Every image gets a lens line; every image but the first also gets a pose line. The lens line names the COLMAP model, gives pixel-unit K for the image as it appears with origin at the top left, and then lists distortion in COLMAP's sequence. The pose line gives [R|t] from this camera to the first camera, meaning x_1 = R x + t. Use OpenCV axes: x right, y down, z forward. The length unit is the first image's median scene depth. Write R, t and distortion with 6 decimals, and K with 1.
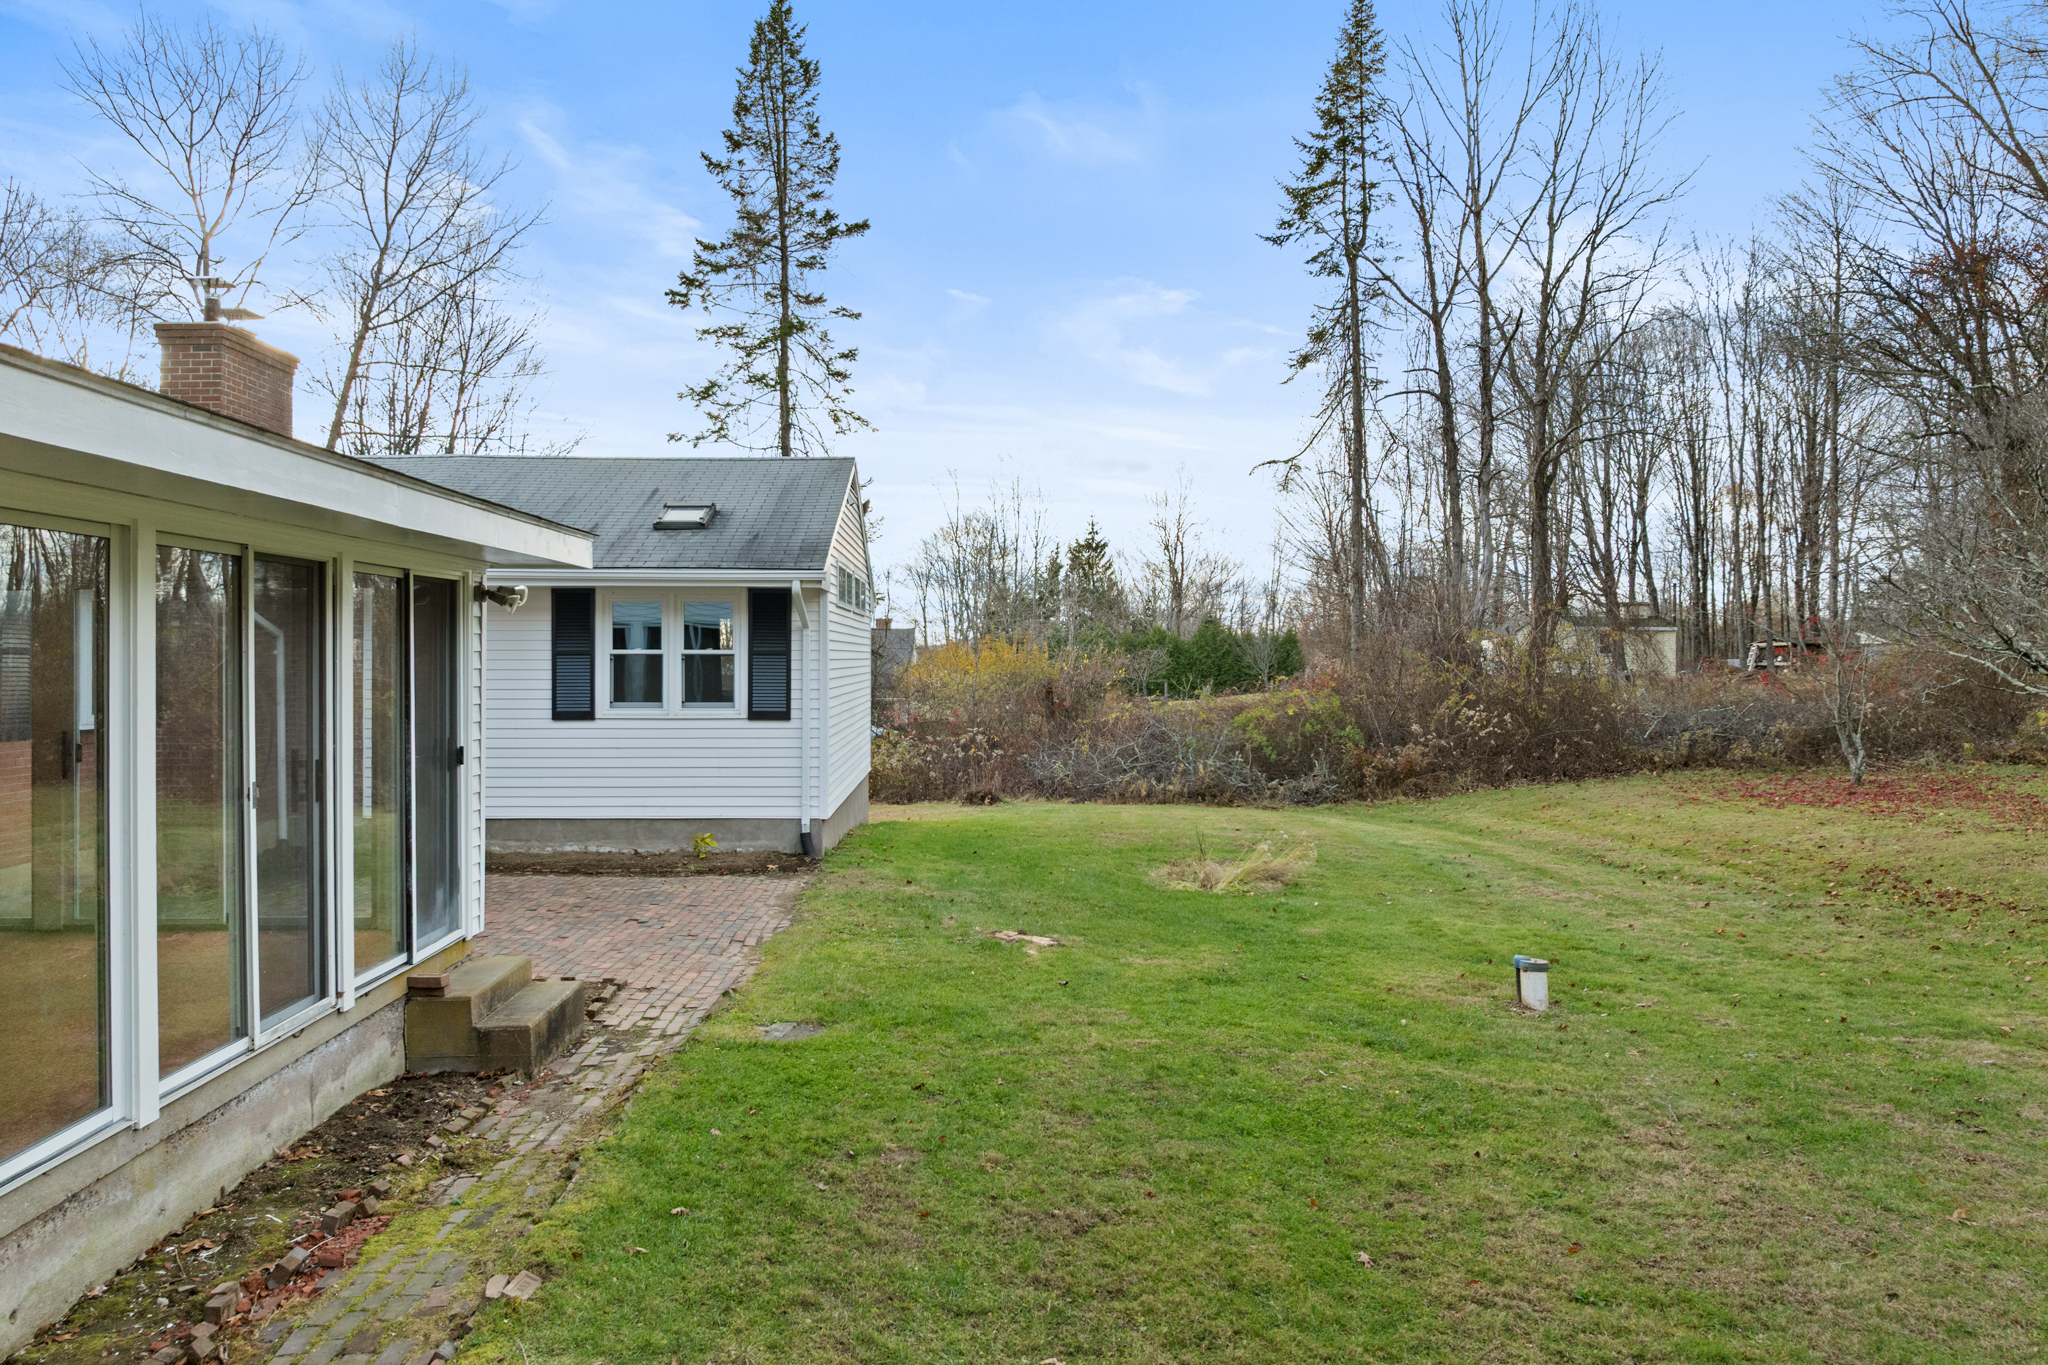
lens RADIAL K [[1471.3, 0, 1028.0], [0, 1471.3, 660.0], [0, 0, 1]] dist [-0.031903, -0.004613]
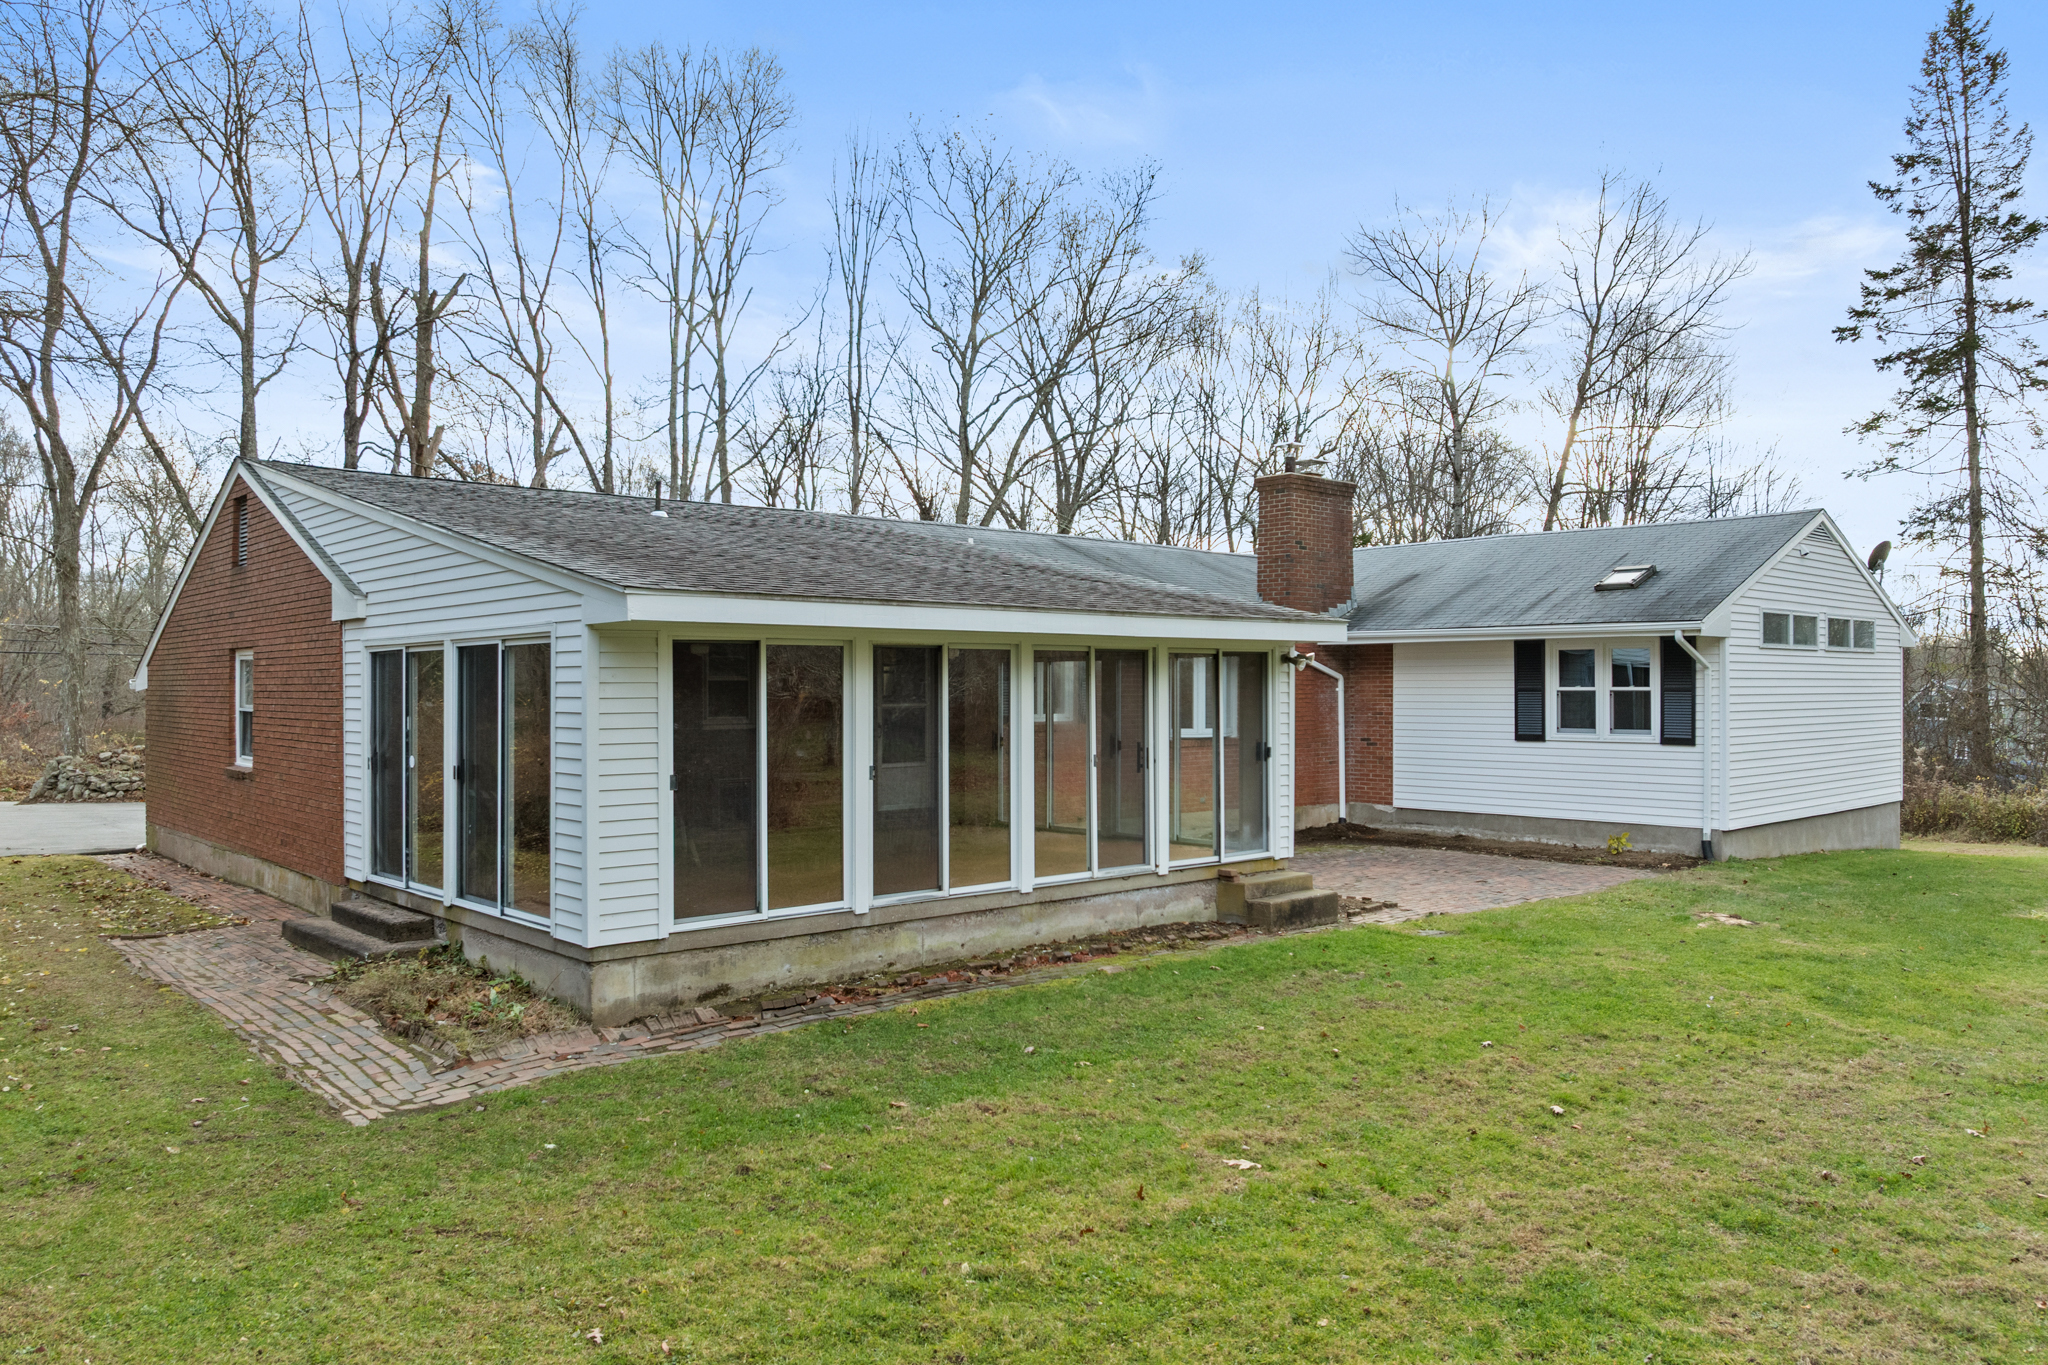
lens RADIAL K [[1471.3, 0, 1021.8], [0, 1471.3, 687.7], [0, 0, 1]] dist [-0.031903, -0.004613]
pose [[0.642129, -0.001386, -0.766595, 0.162436], [0.000462, 0.999999, -0.001422, -0.002010], [0.766596, 0.000559, 0.642129, -0.074722]]
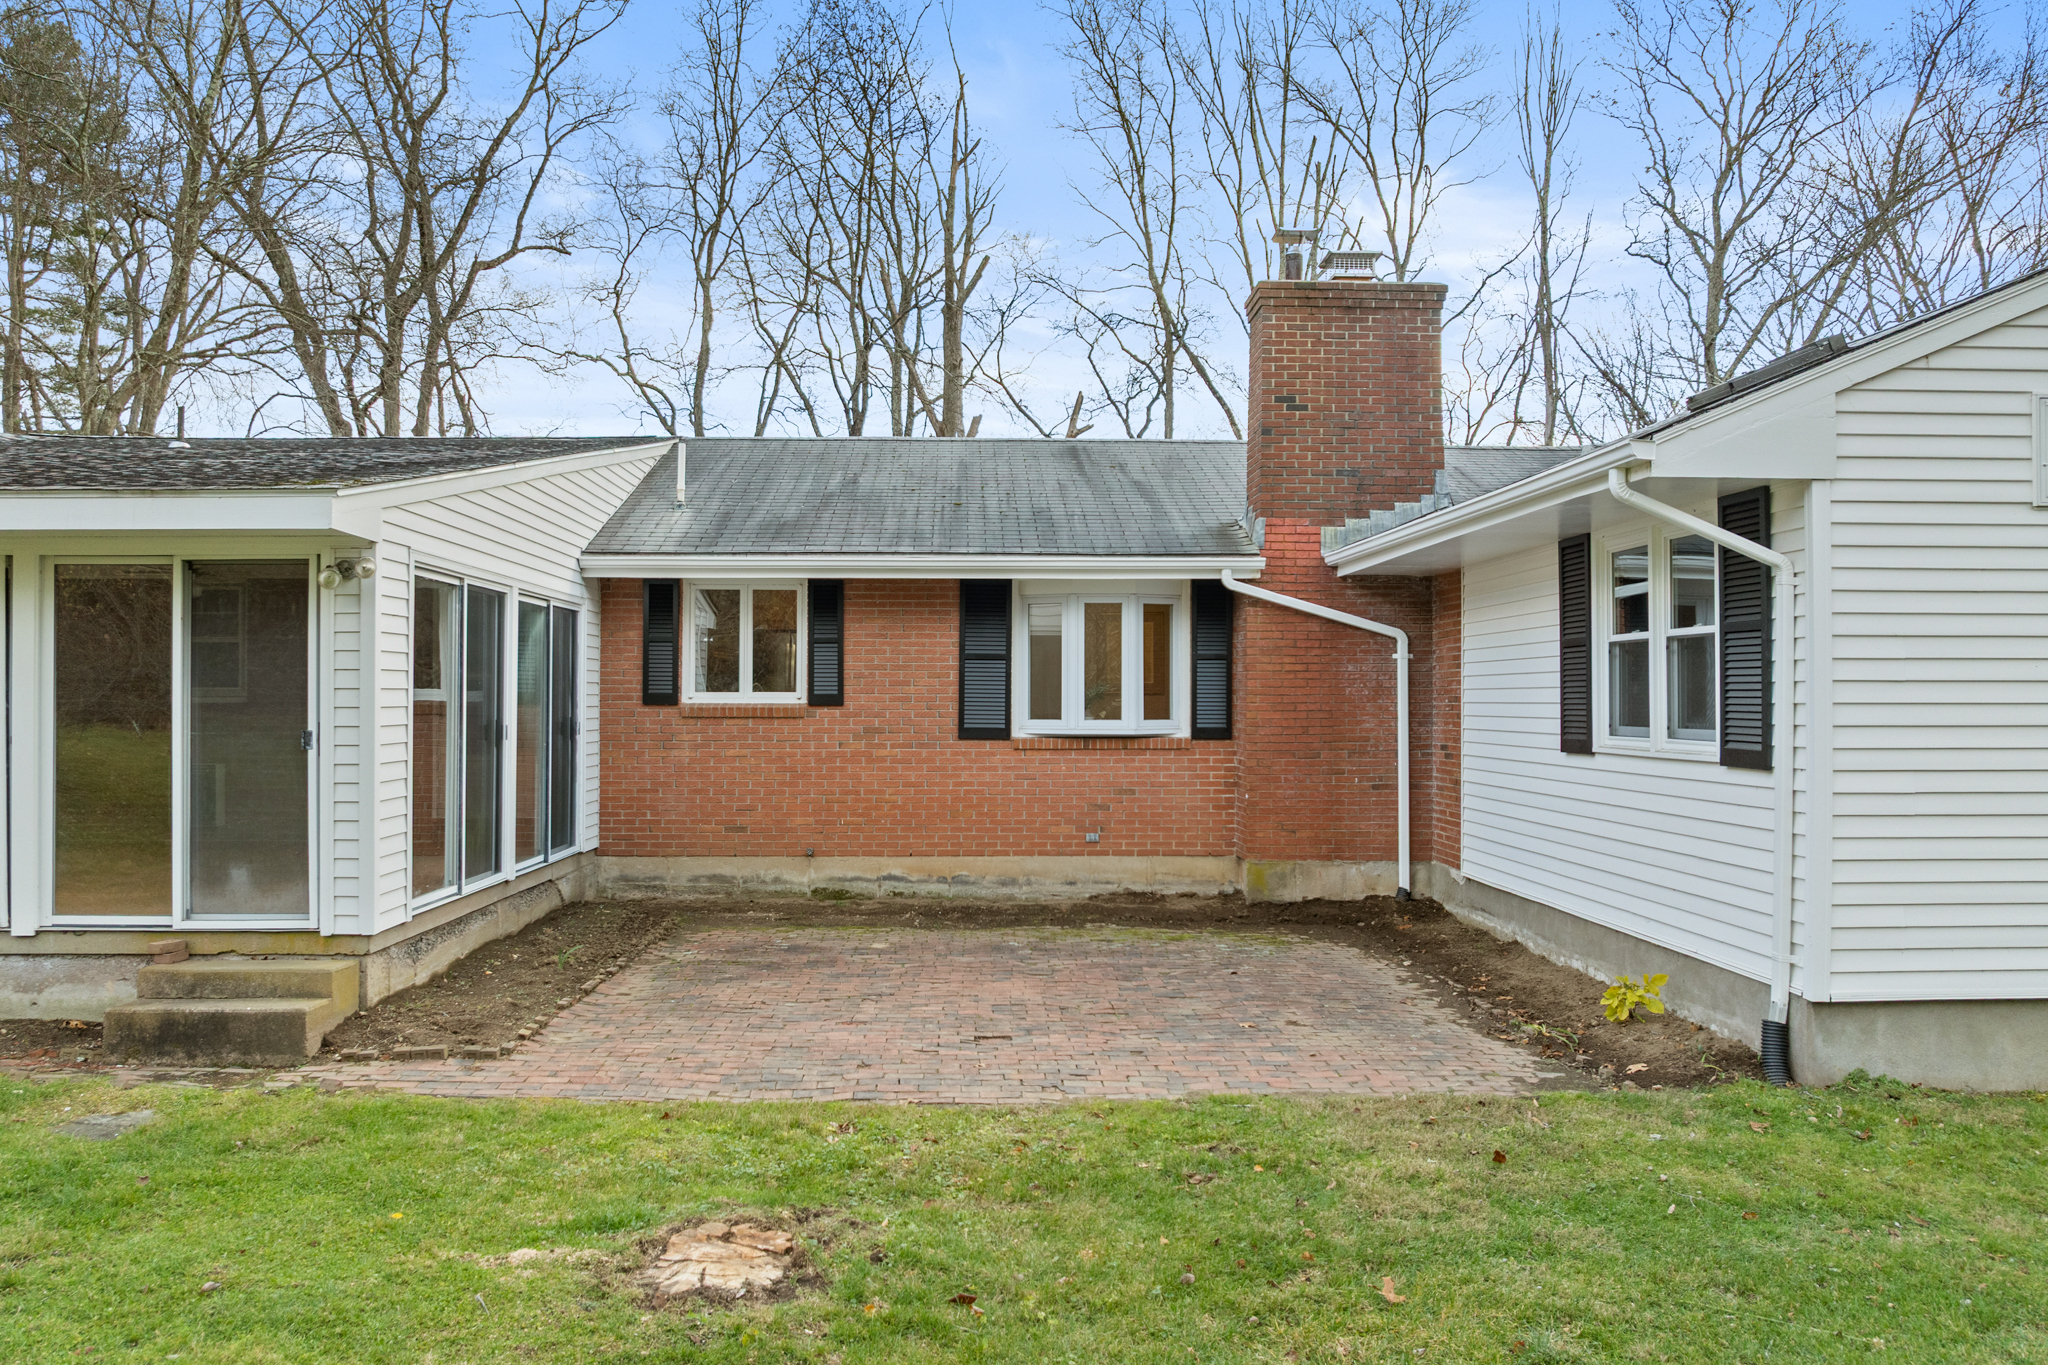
lens RADIAL K [[1471.3, 0, 1018.0], [0, 1471.3, 688.8], [0, 0, 1]] dist [-0.031903, -0.004613]
pose [[0.002250, -0.008318, -0.999963, 0.120815], [-0.004077, 0.999957, -0.008327, 0.008148], [0.999989, 0.004096, 0.002216, 0.311900]]
